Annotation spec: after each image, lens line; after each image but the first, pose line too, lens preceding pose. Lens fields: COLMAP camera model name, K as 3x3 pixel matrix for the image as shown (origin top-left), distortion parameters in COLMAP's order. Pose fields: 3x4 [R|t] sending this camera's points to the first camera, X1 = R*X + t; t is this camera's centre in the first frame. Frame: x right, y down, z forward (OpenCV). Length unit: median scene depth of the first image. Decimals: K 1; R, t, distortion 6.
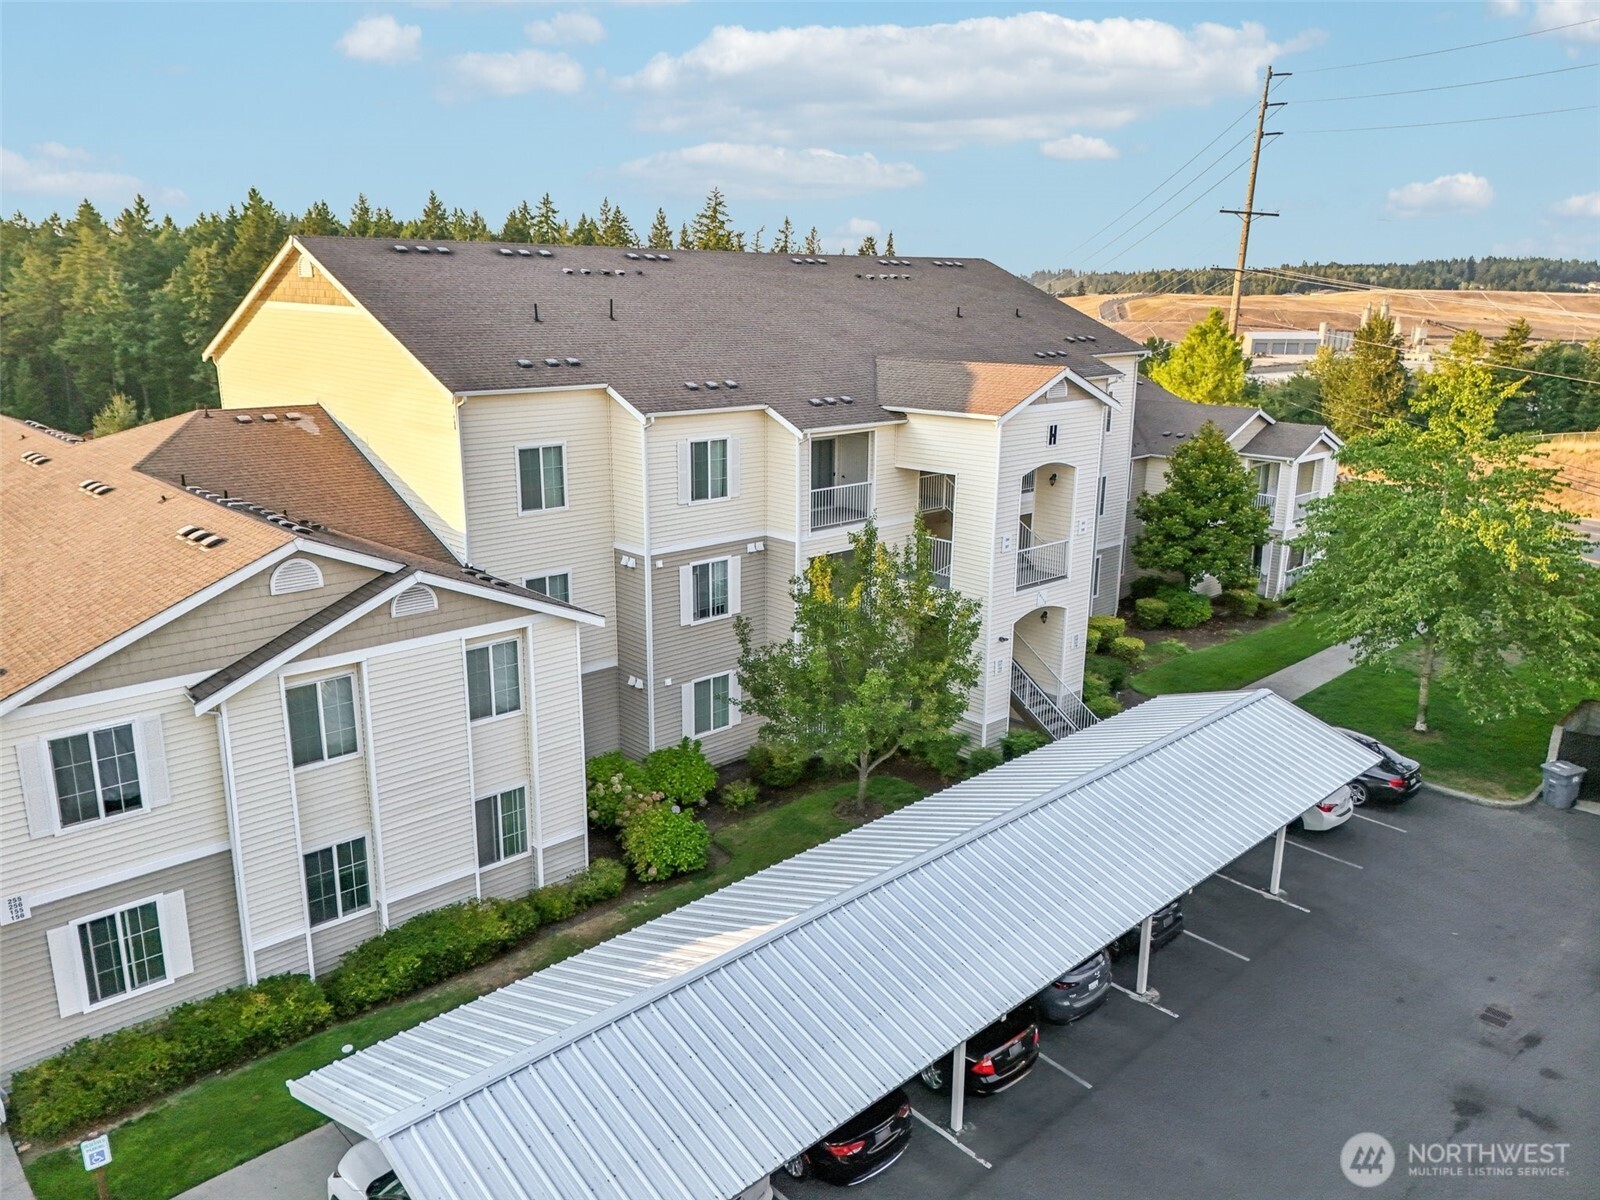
lens RADIAL K [[1171.7, 0, 785.9], [0, 1171.7, 557.5], [0, 0, 1]] dist [0.038916, -0.022012]
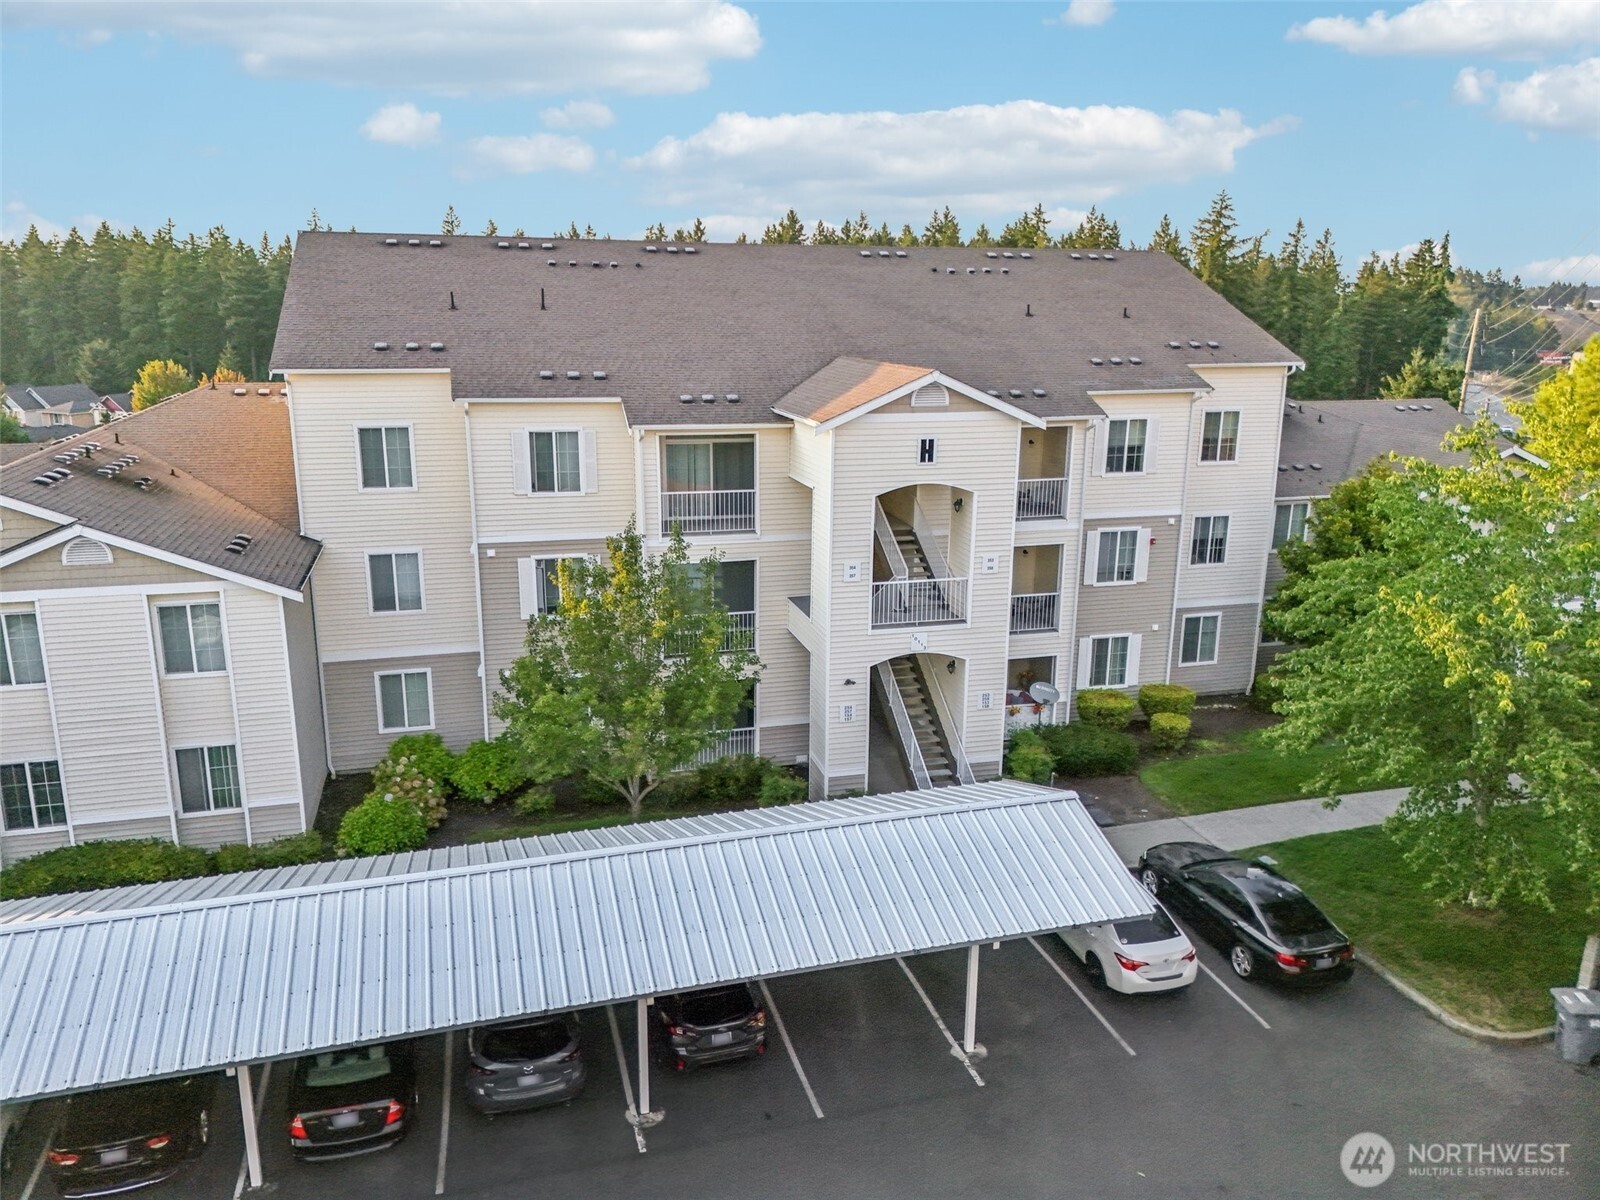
lens RADIAL K [[1171.7, 0, 877.2], [0, 1171.7, 557.9], [0, 0, 1]] dist [0.038916, -0.022012]
pose [[0.893111, 0.099330, -0.438732, 0.594261], [-0.104904, 0.994415, 0.011588, -0.034711], [0.437433, 0.035675, 0.898543, 0.241060]]
